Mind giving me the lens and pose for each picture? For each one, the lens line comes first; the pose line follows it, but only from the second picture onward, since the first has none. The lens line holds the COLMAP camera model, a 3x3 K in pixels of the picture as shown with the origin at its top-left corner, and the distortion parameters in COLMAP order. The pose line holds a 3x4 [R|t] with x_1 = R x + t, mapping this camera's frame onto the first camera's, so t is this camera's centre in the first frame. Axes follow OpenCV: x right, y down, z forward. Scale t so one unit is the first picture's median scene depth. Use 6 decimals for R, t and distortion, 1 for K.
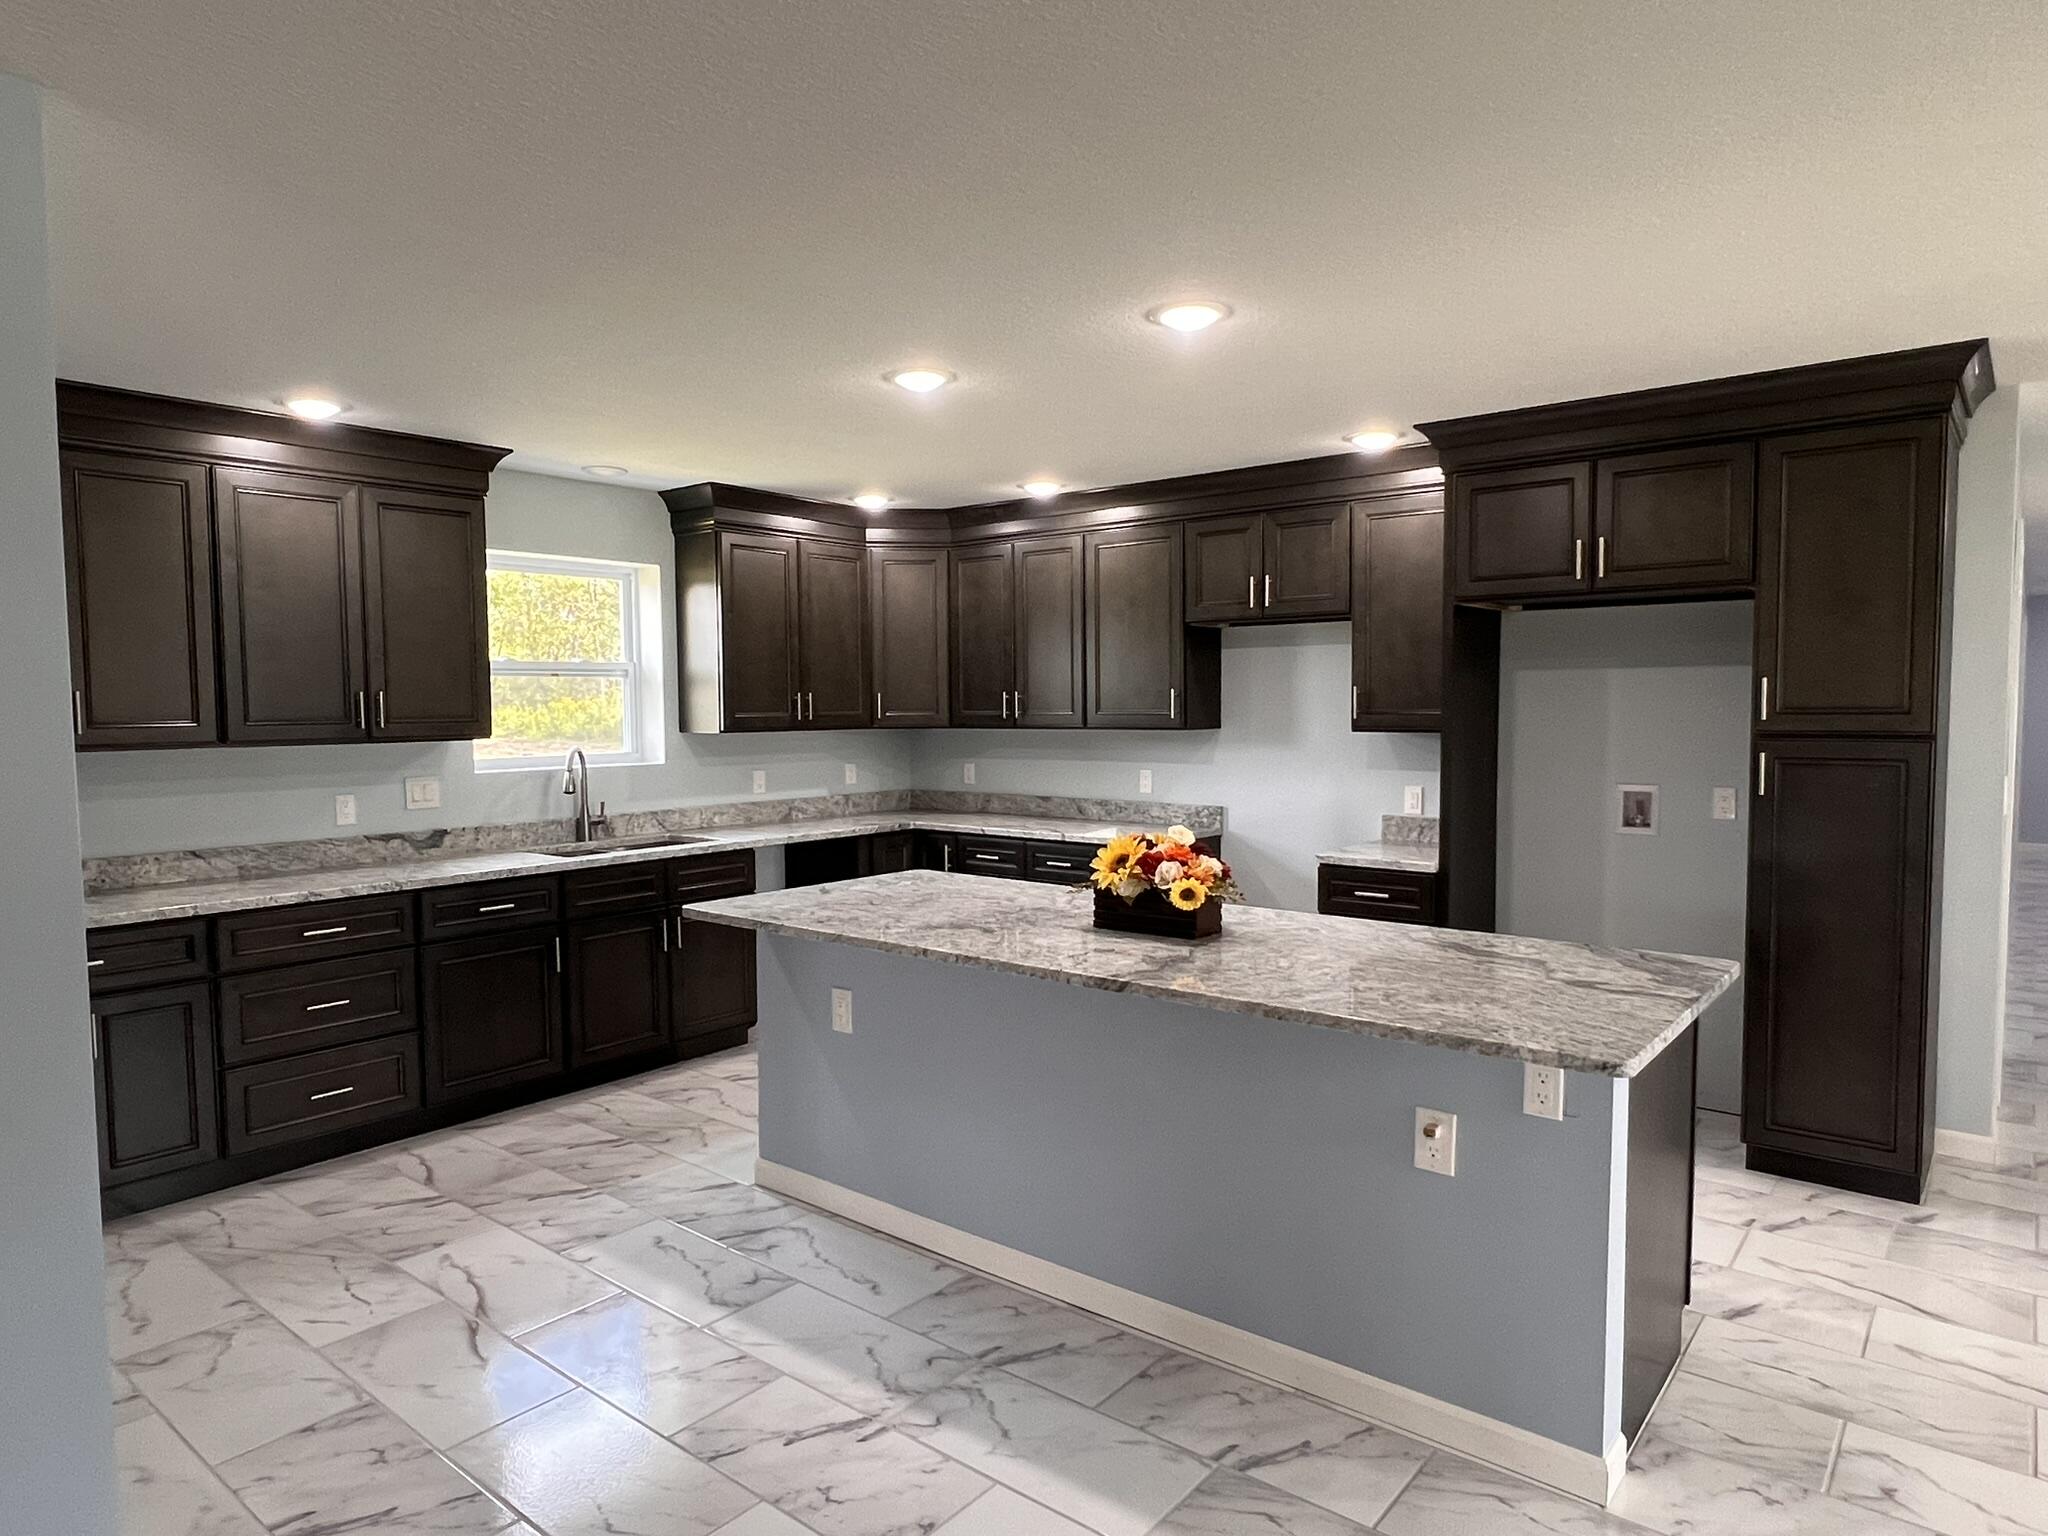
lens RADIAL K [[1237.0, 0, 1016.5], [0, 1237.0, 779.1], [0, 0, 1]] dist [-0.000982, -0.003649]
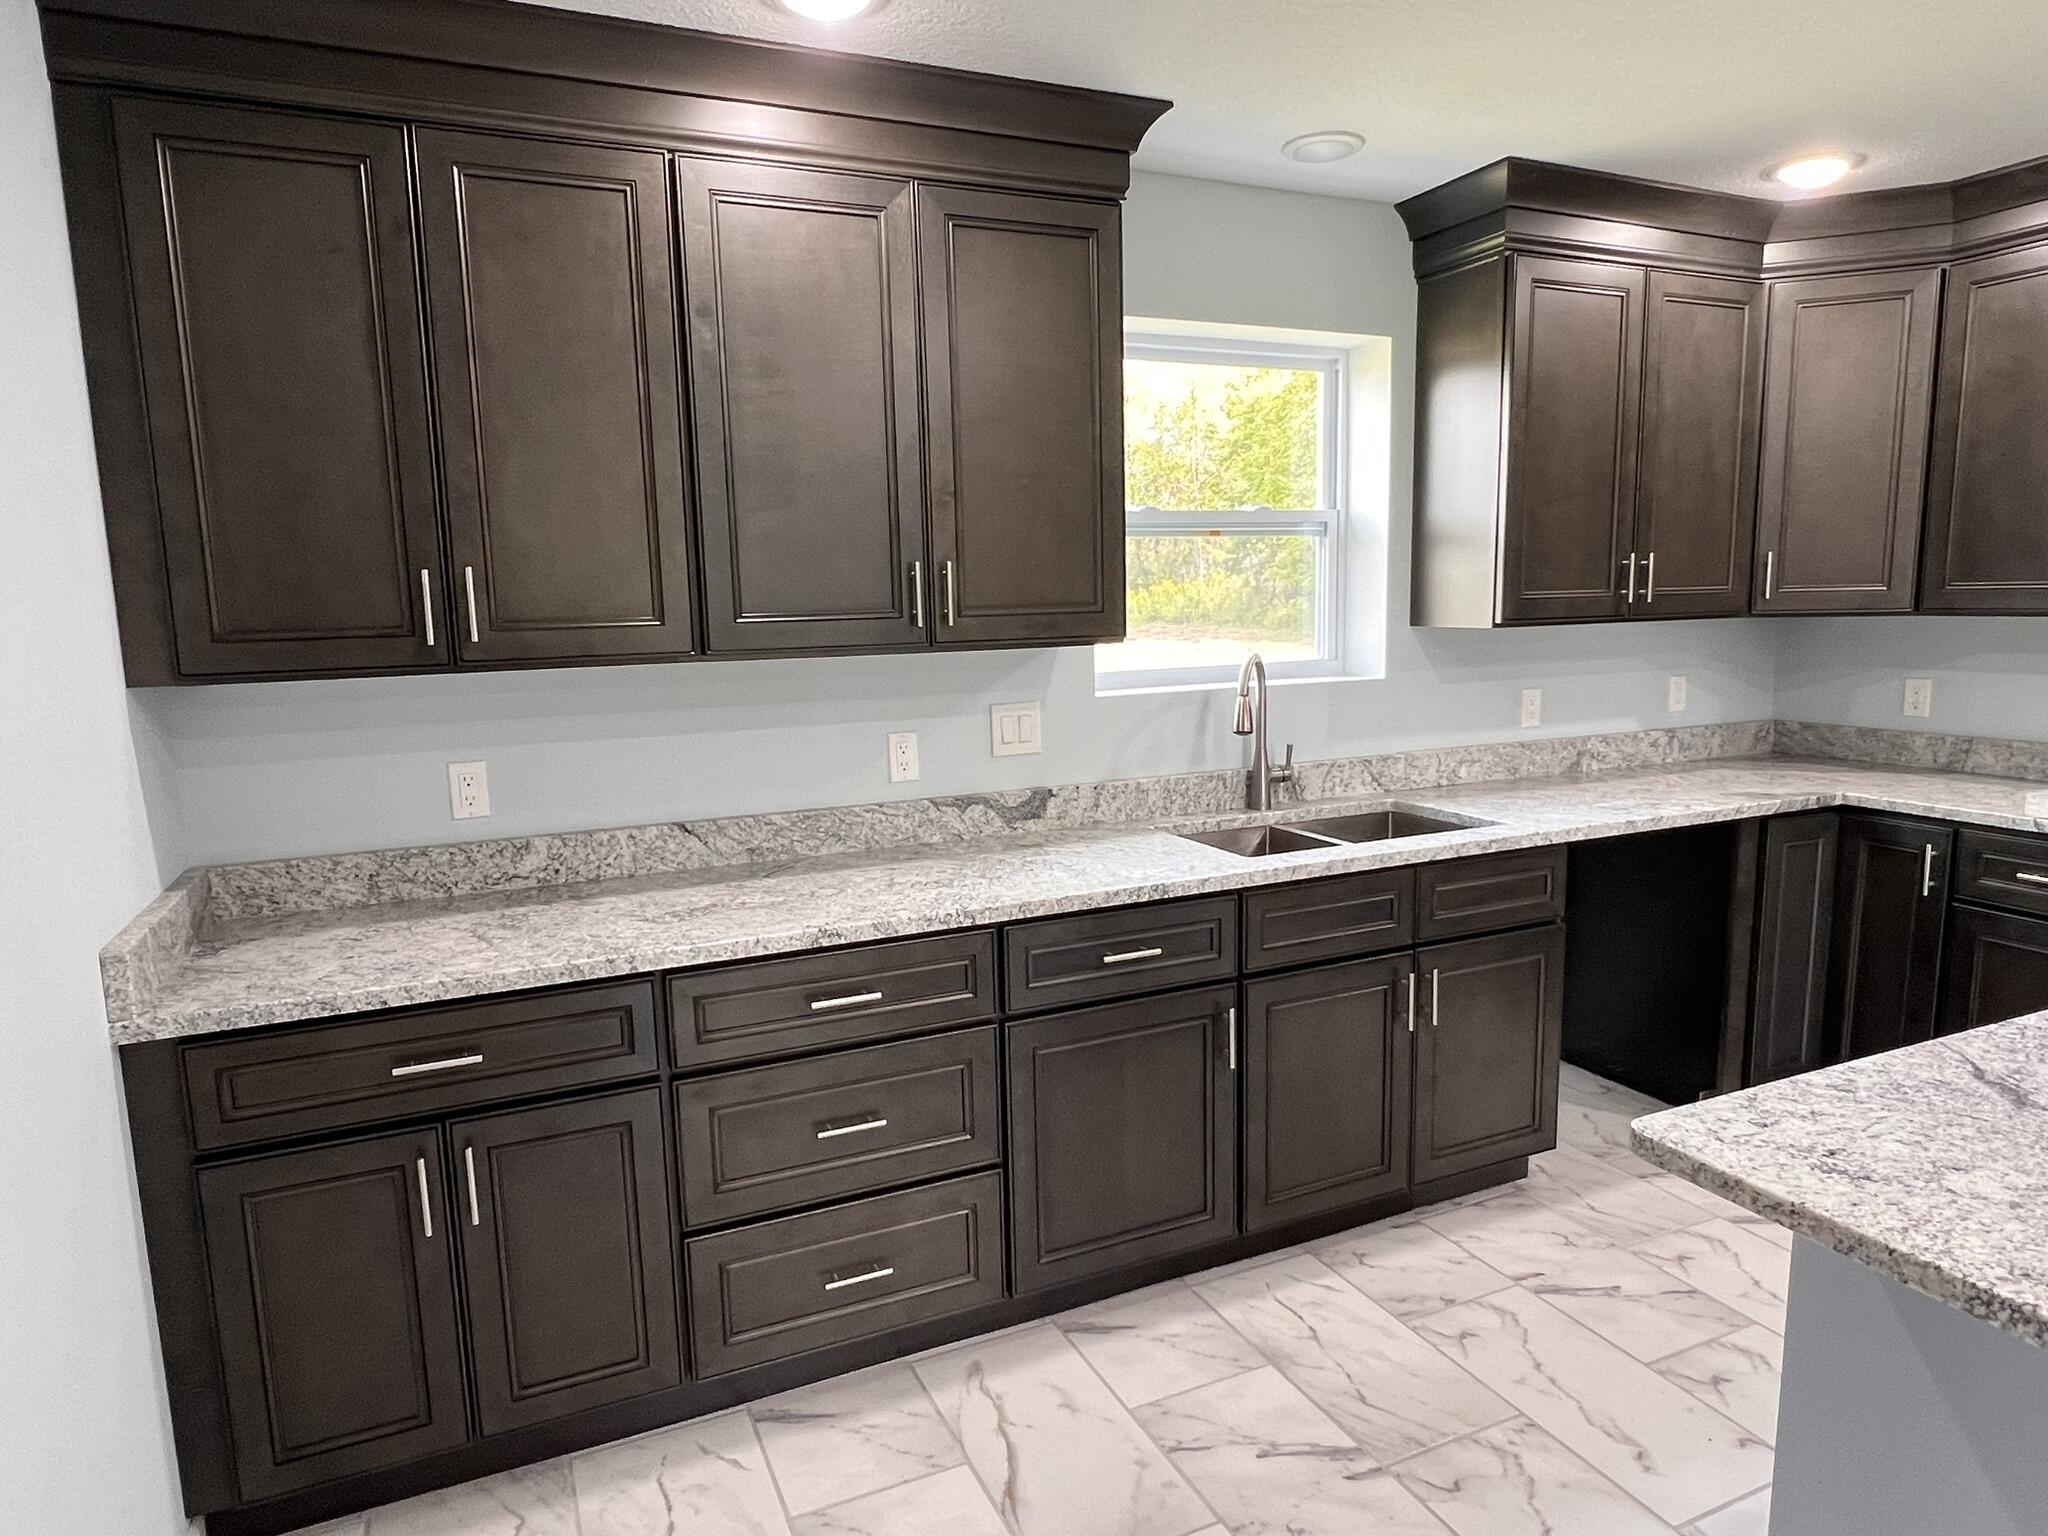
lens RADIAL K [[1237.0, 0, 1019.4], [0, 1237.0, 772.9], [0, 0, 1]] dist [-0.000982, -0.003649]
pose [[0.895065, 0.051250, -0.442980, -0.188203], [-0.011272, 0.995657, 0.092416, -0.021880], [0.445792, -0.077725, 0.891756, 0.411879]]
